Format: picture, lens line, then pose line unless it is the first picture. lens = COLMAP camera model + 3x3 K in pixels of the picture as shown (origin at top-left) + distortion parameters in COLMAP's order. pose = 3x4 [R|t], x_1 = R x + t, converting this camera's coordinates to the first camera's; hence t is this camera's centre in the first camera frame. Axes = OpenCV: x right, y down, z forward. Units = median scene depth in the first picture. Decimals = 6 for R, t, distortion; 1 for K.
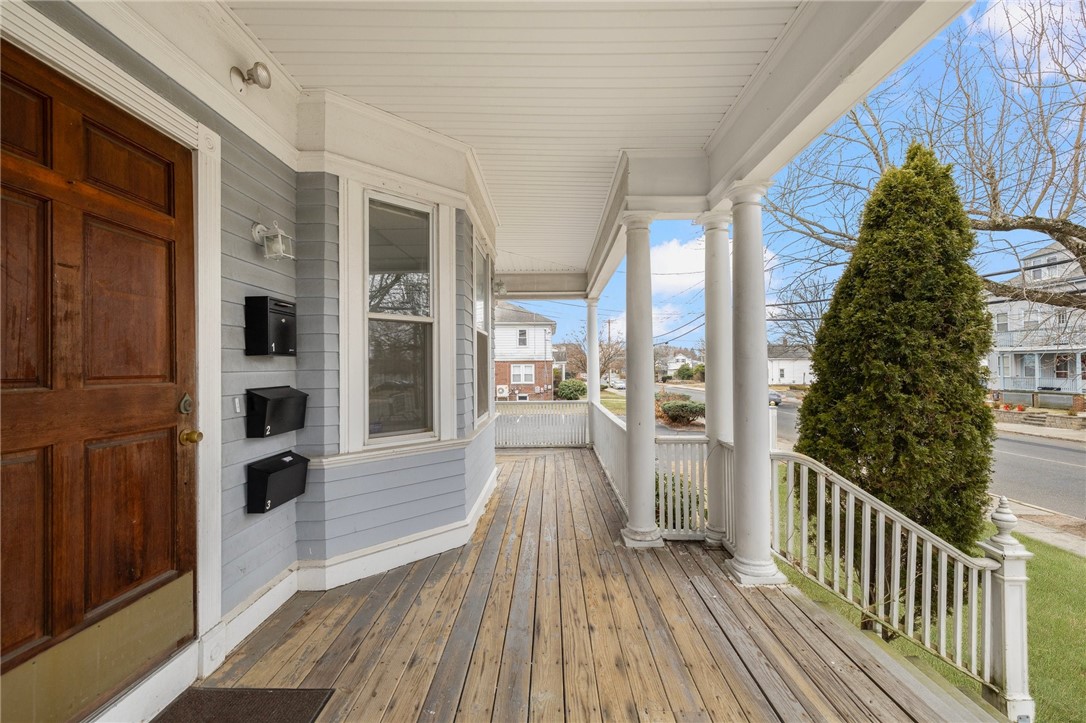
lens RADIAL K [[467.7, 0, 544.9], [0, 467.7, 365.6], [0, 0, 1]] dist [-0.001302, 0.000280]
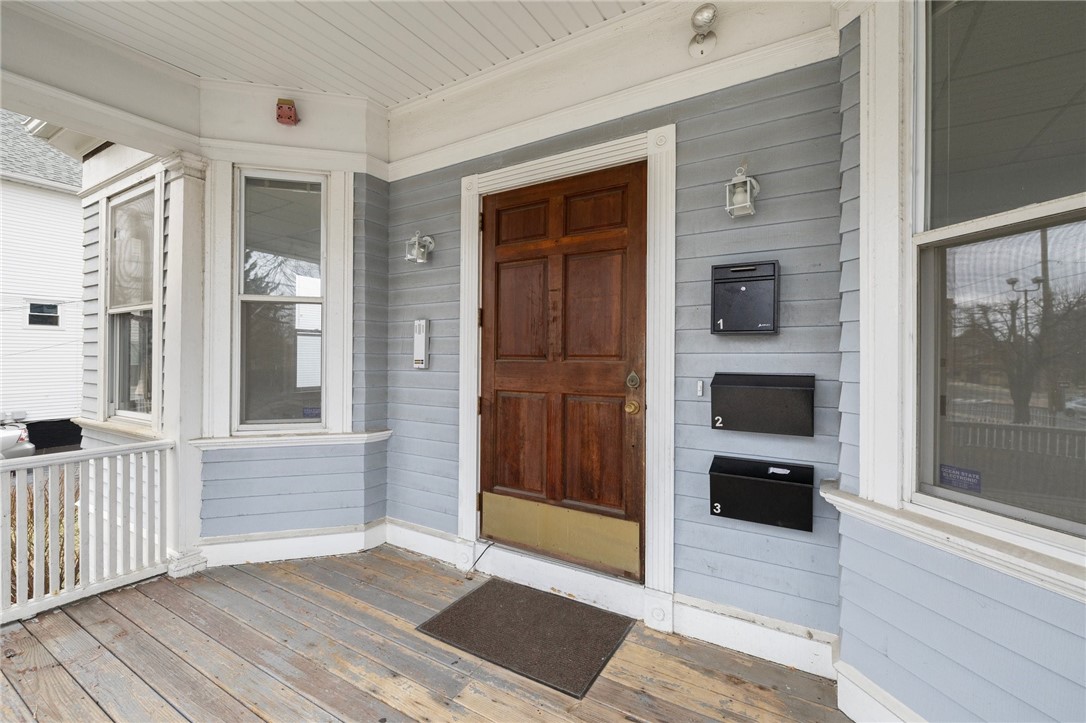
lens RADIAL K [[467.7, 0, 546.2], [0, 467.7, 357.3], [0, 0, 1]] dist [-0.001302, 0.000280]
pose [[-0.501204, 0.004124, -0.865320, 0.398979], [0.000322, 0.999989, 0.004579, 0.021723], [0.865329, 0.002016, -0.501200, 1.500819]]
